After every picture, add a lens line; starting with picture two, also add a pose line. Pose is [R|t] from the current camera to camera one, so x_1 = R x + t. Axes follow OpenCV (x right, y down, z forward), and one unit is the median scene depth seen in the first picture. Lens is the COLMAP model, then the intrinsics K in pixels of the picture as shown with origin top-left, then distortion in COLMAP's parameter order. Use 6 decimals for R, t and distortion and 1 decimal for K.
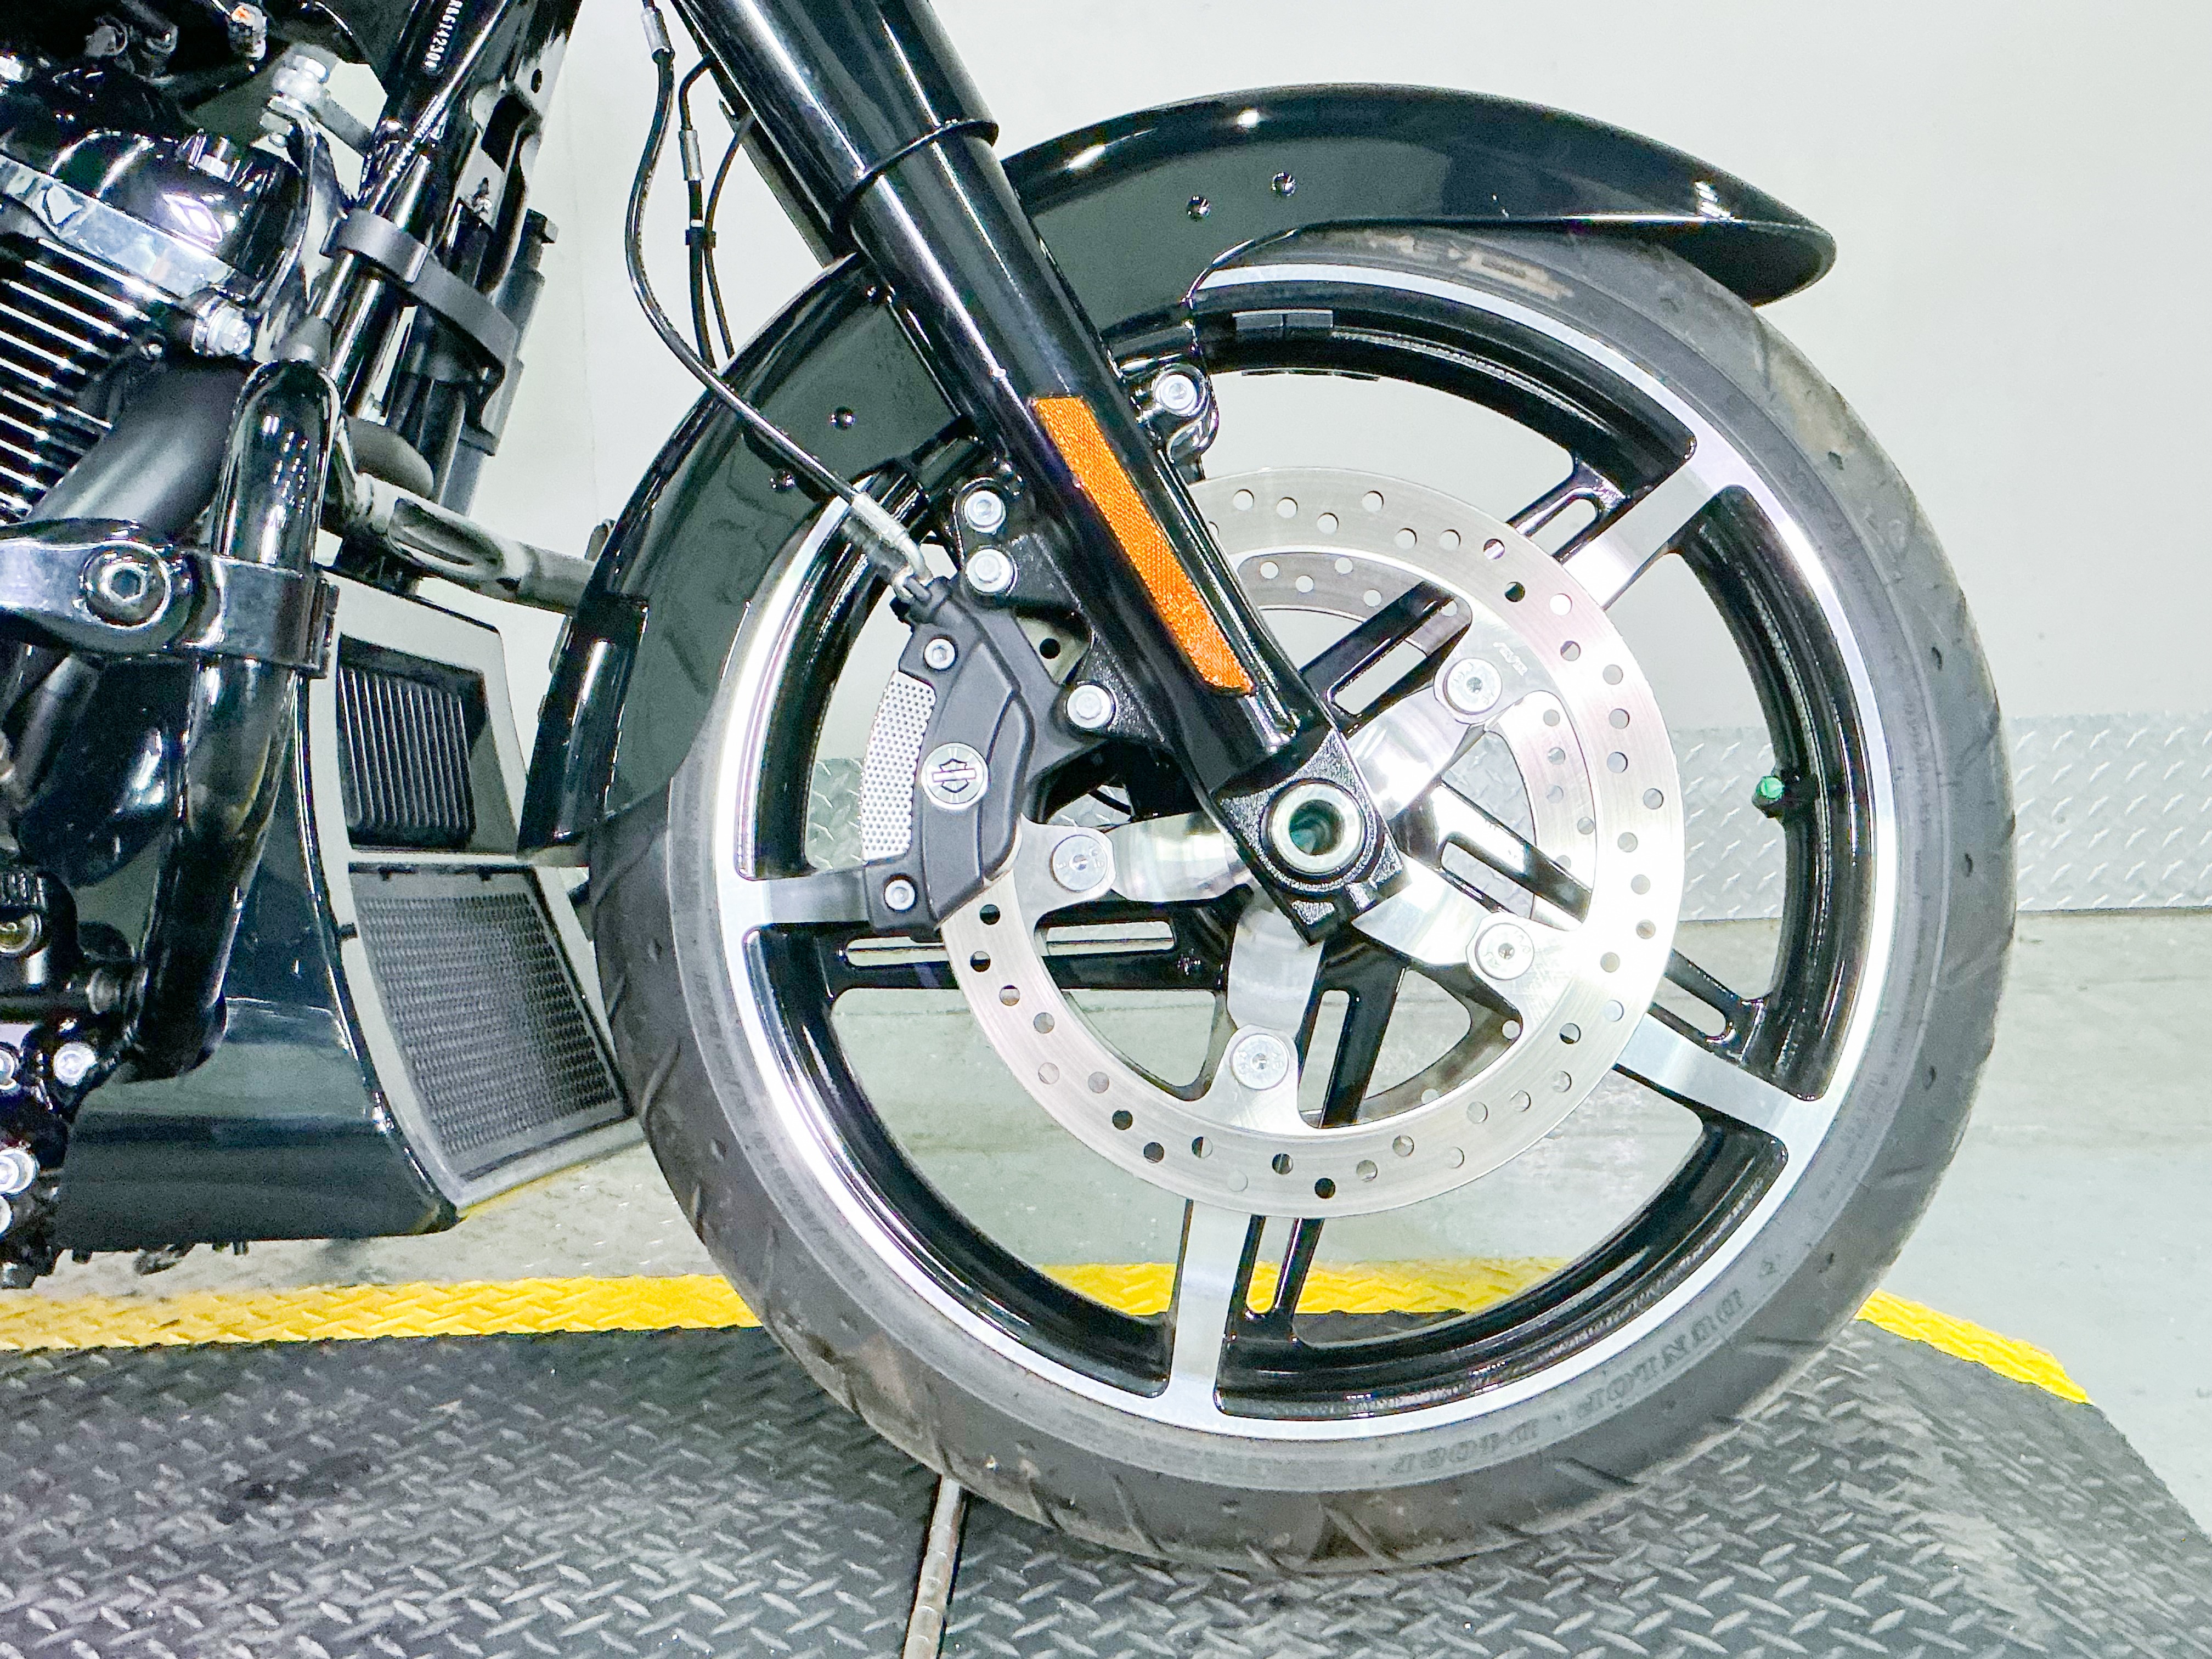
lens RADIAL K [[2557.3, 0, 1106.0], [0, 2557.3, 829.5], [0, 0, 1]] dist [0.002903, 0.003669]
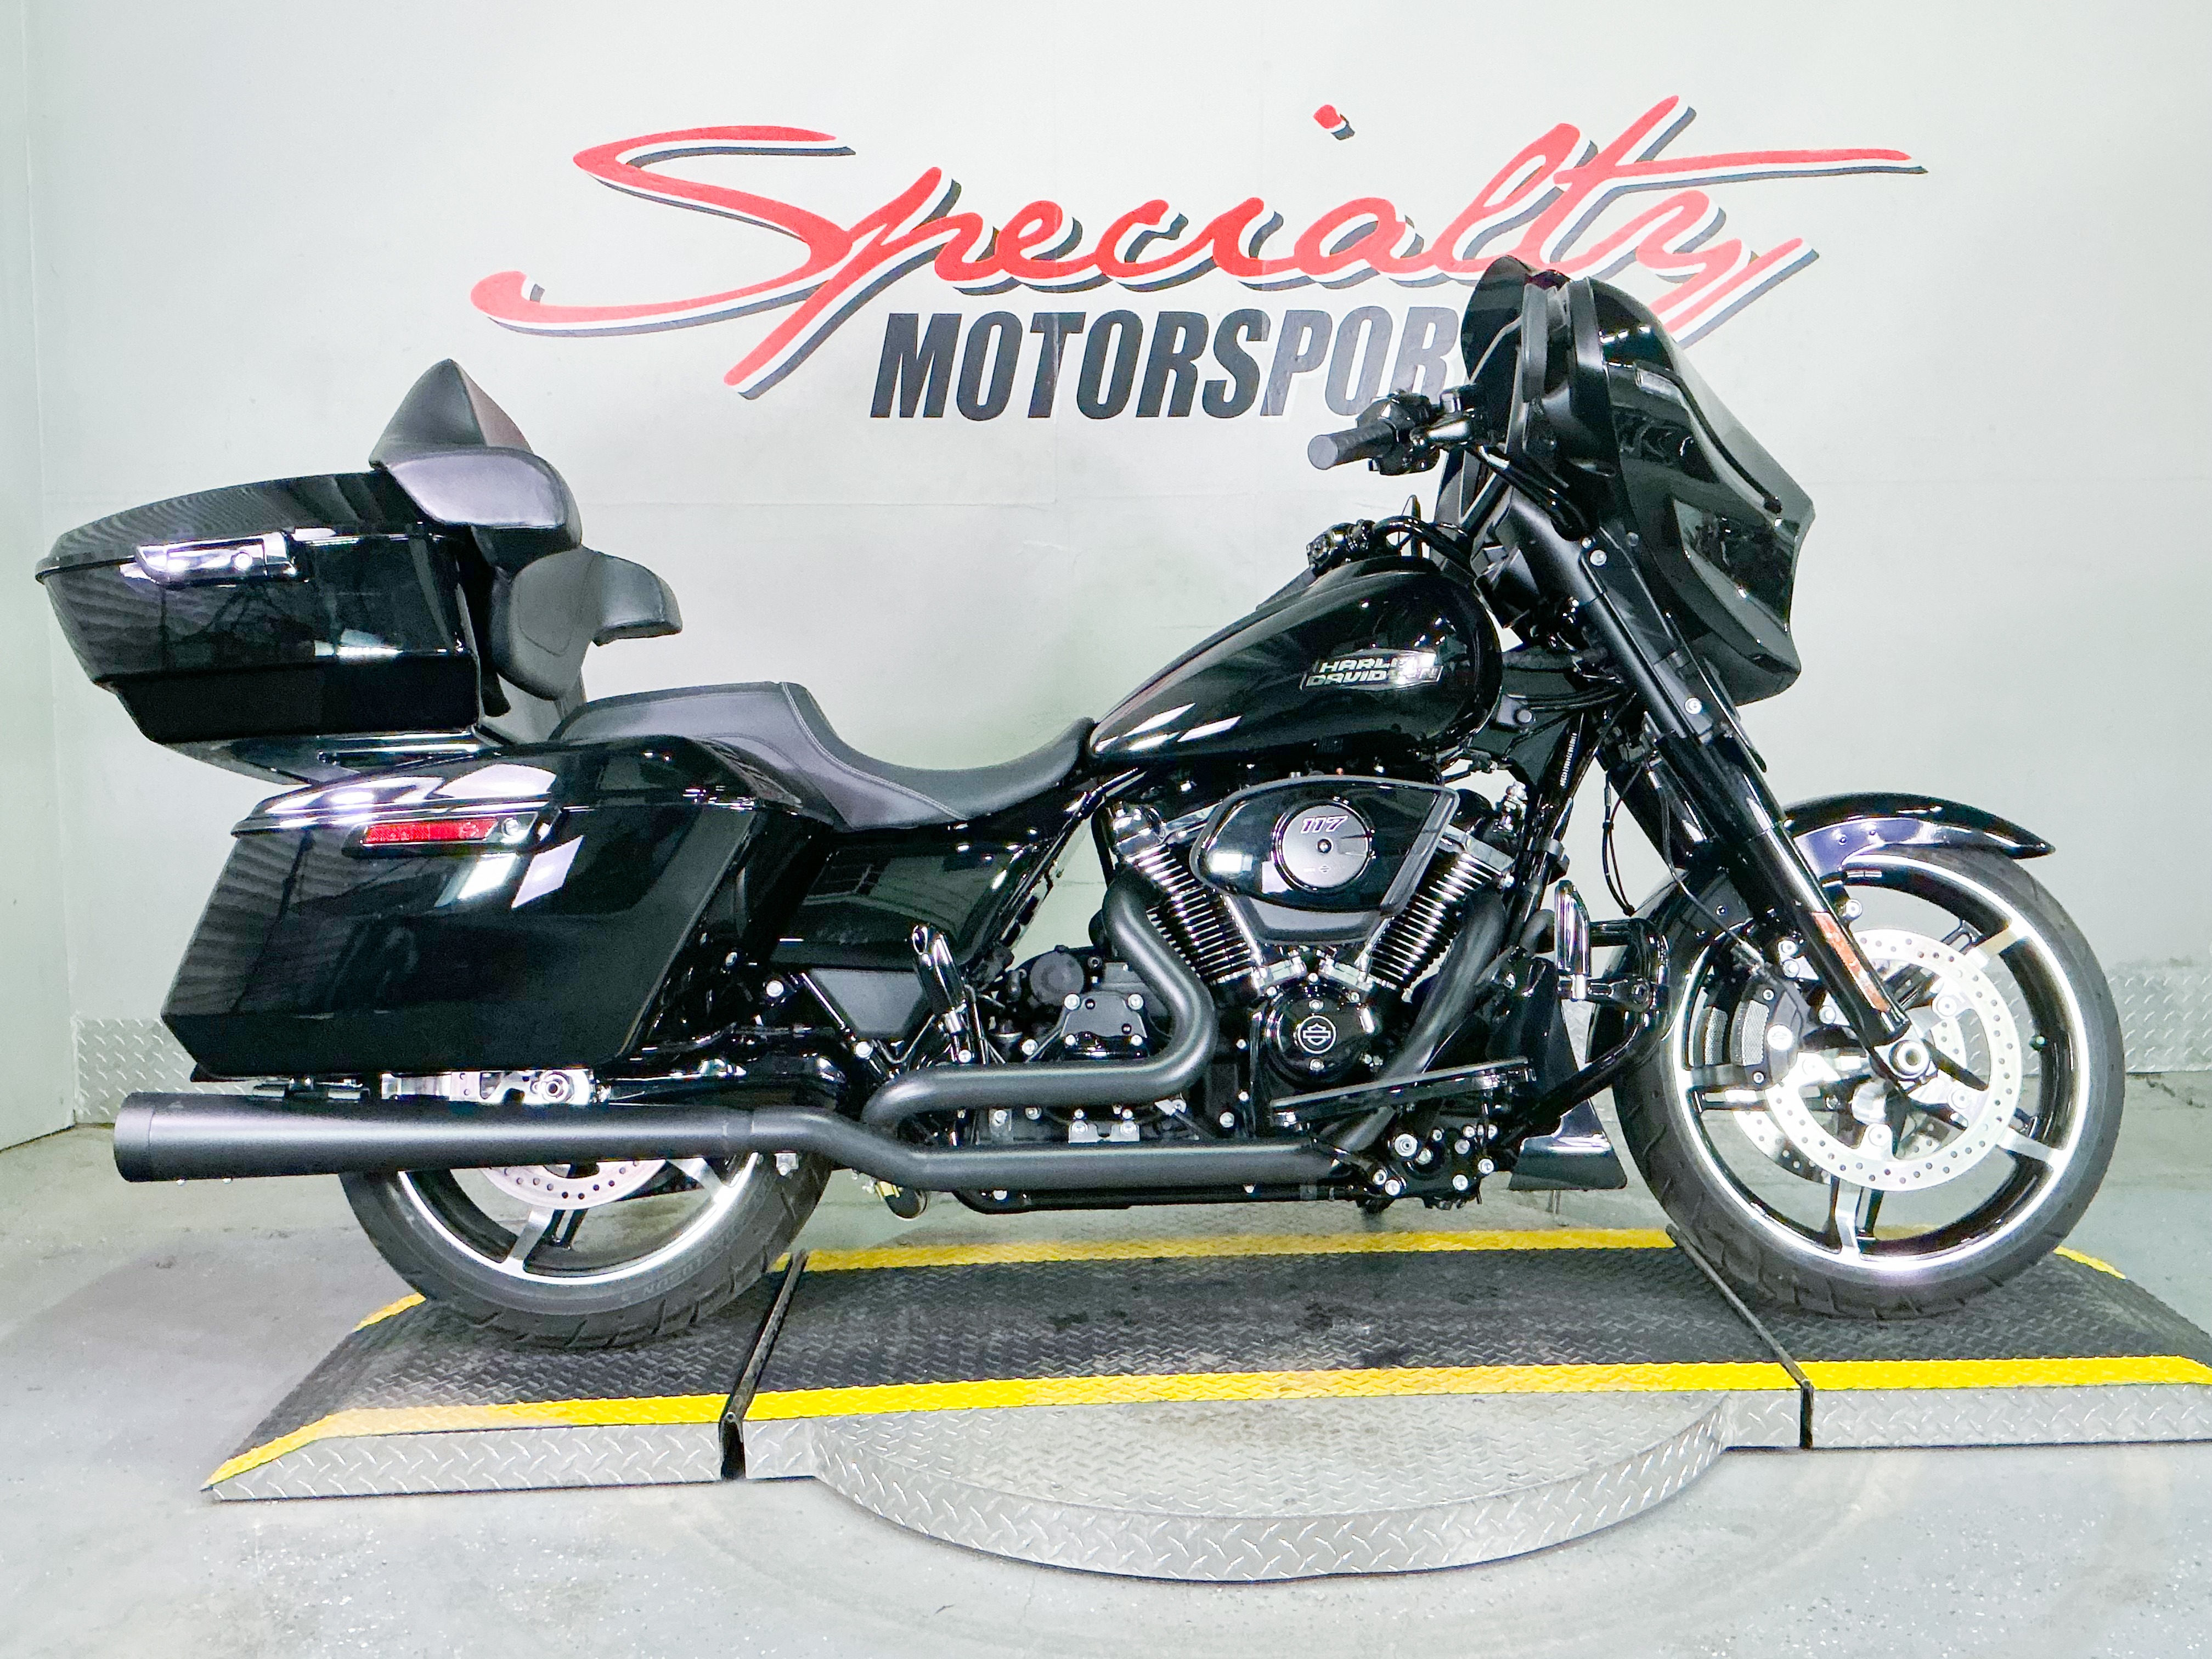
lens RADIAL K [[2198.7, 0, 1106.0], [0, 2198.7, 829.5], [0, 0, 1]] dist [0.143370, -0.294445]
pose [[0.998513, 0.007922, 0.053943, -0.936186], [-0.004499, 0.997986, -0.063276, -0.091260], [-0.054335, 0.062939, 0.996537, -1.473066]]
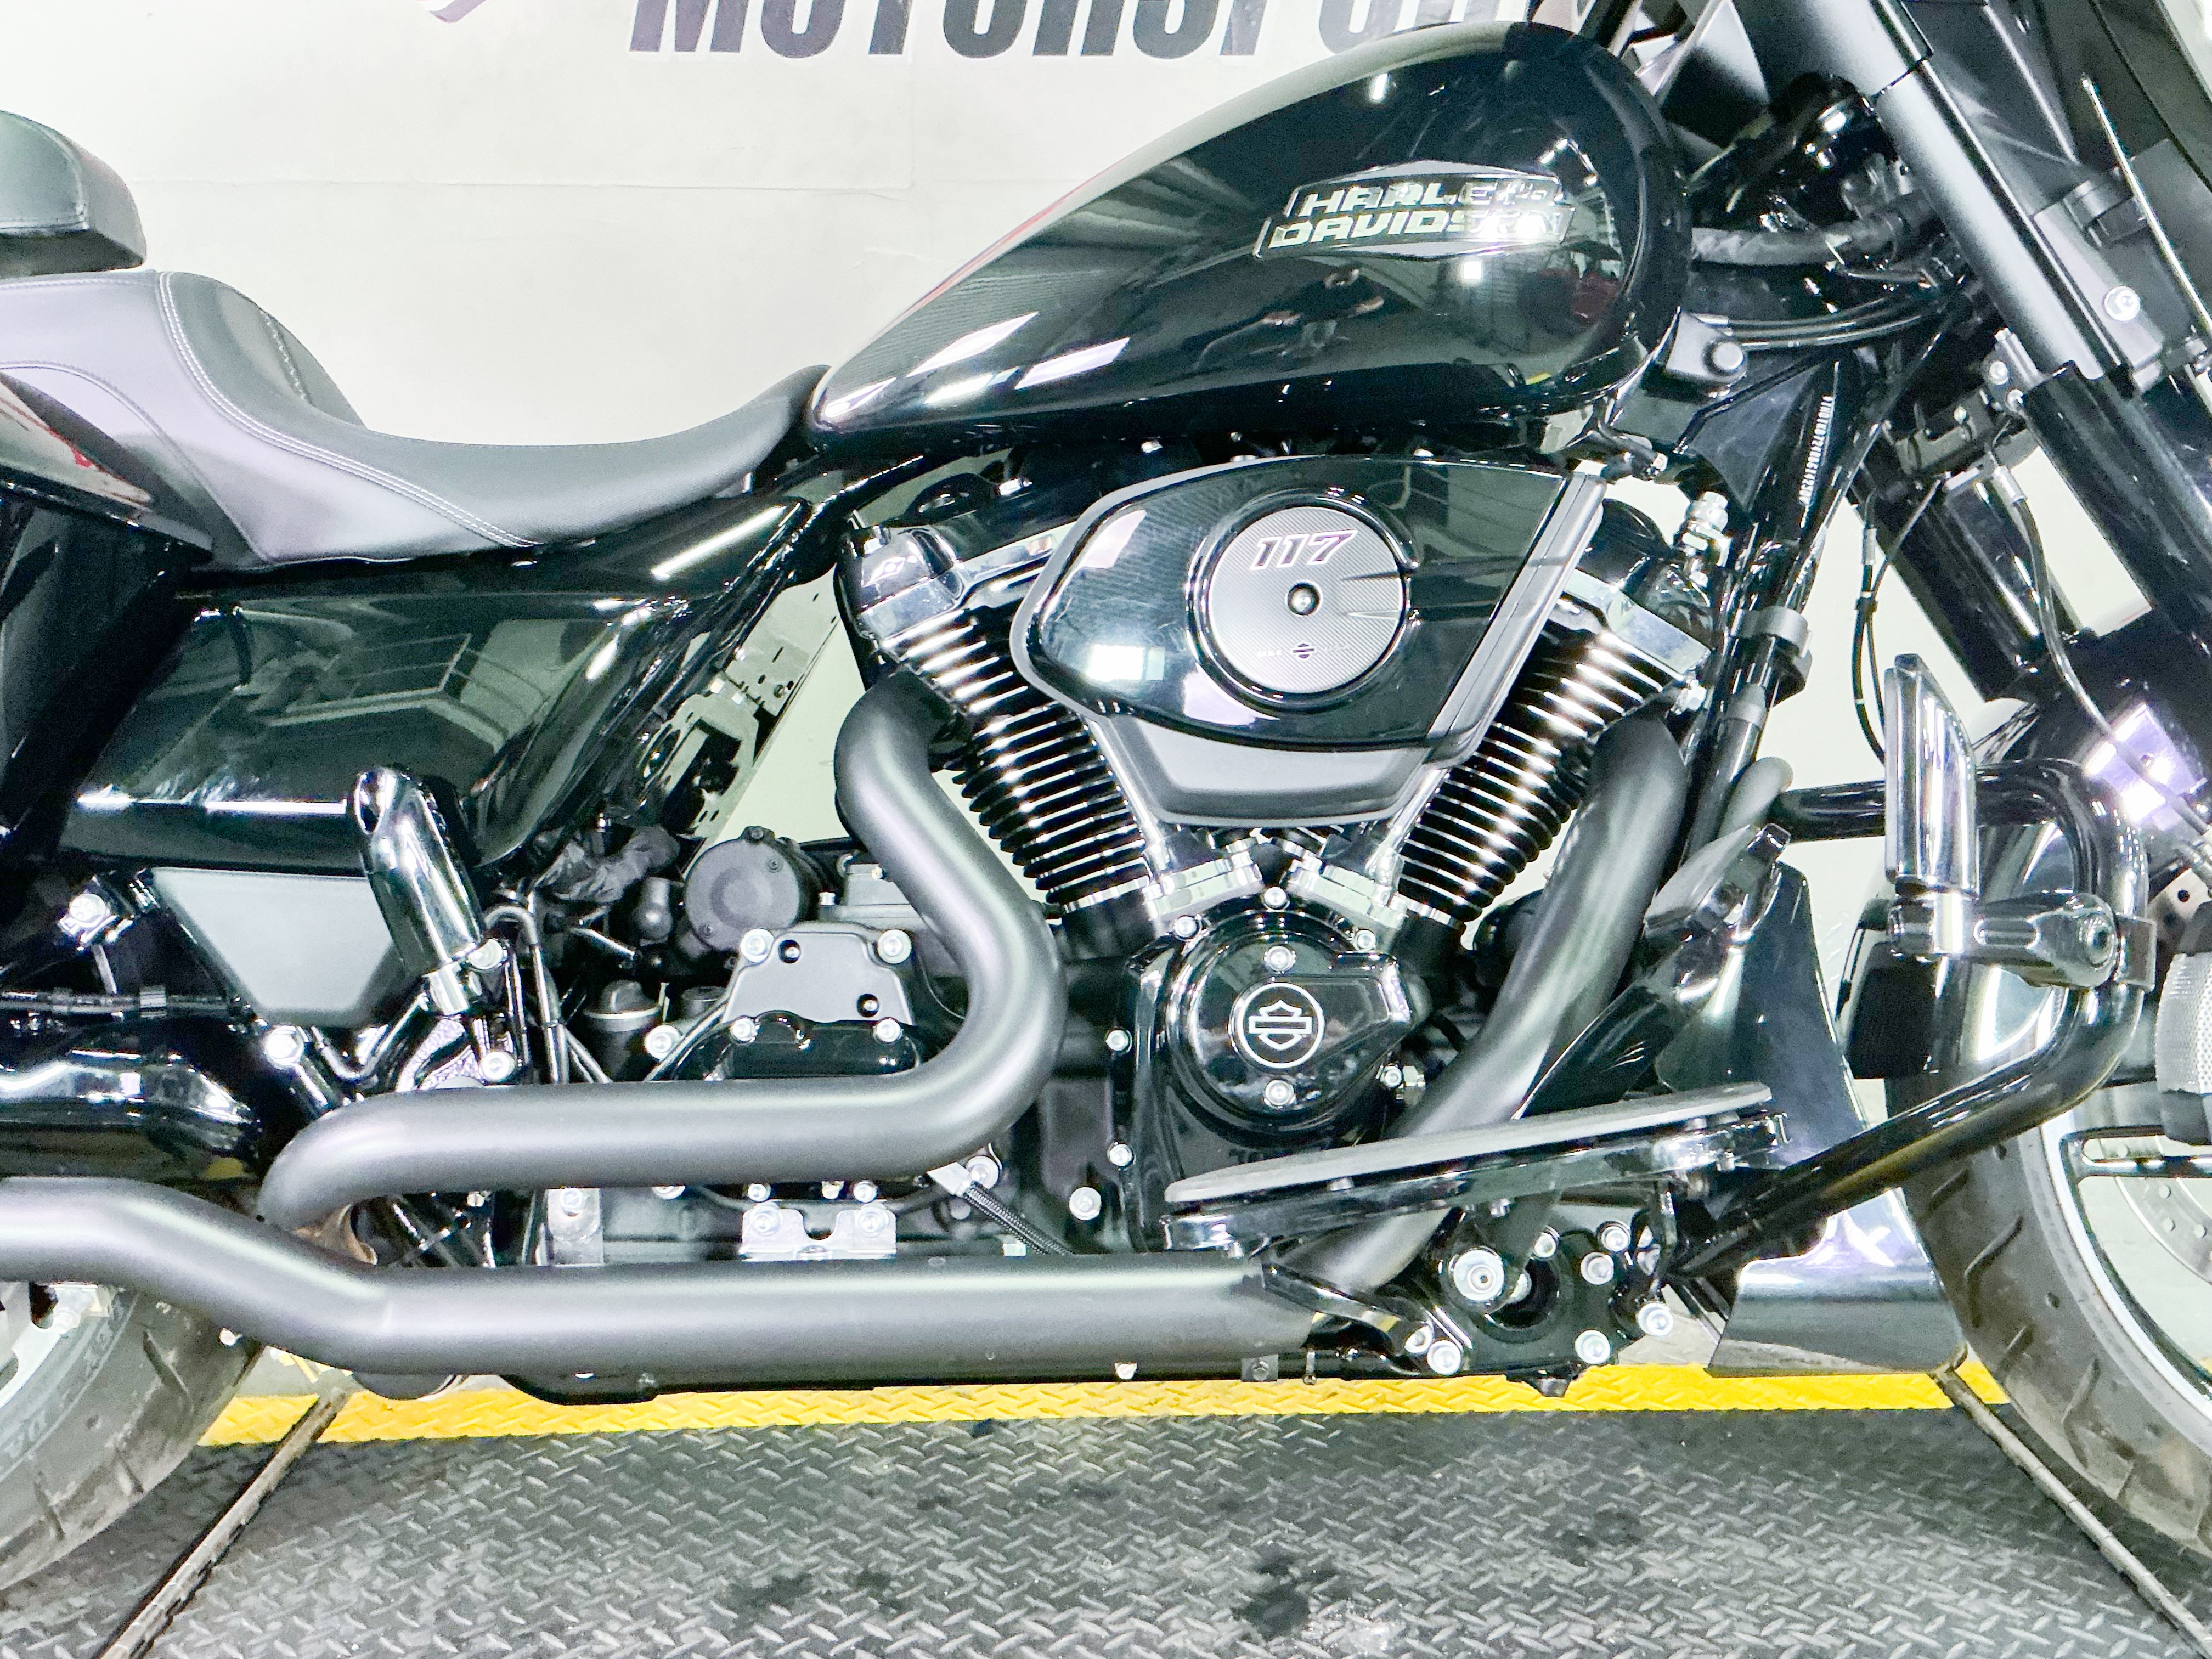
lens RADIAL K [[2045.8, 0, 1106.0], [0, 2045.8, 829.5], [0, 0, 1]] dist [0.177877, -0.420299]
pose [[0.998489, 0.014991, 0.052859, -0.712686], [-0.013286, 0.999385, -0.032449, -0.082308], [-0.053313, 0.031698, 0.998075, -0.061602]]
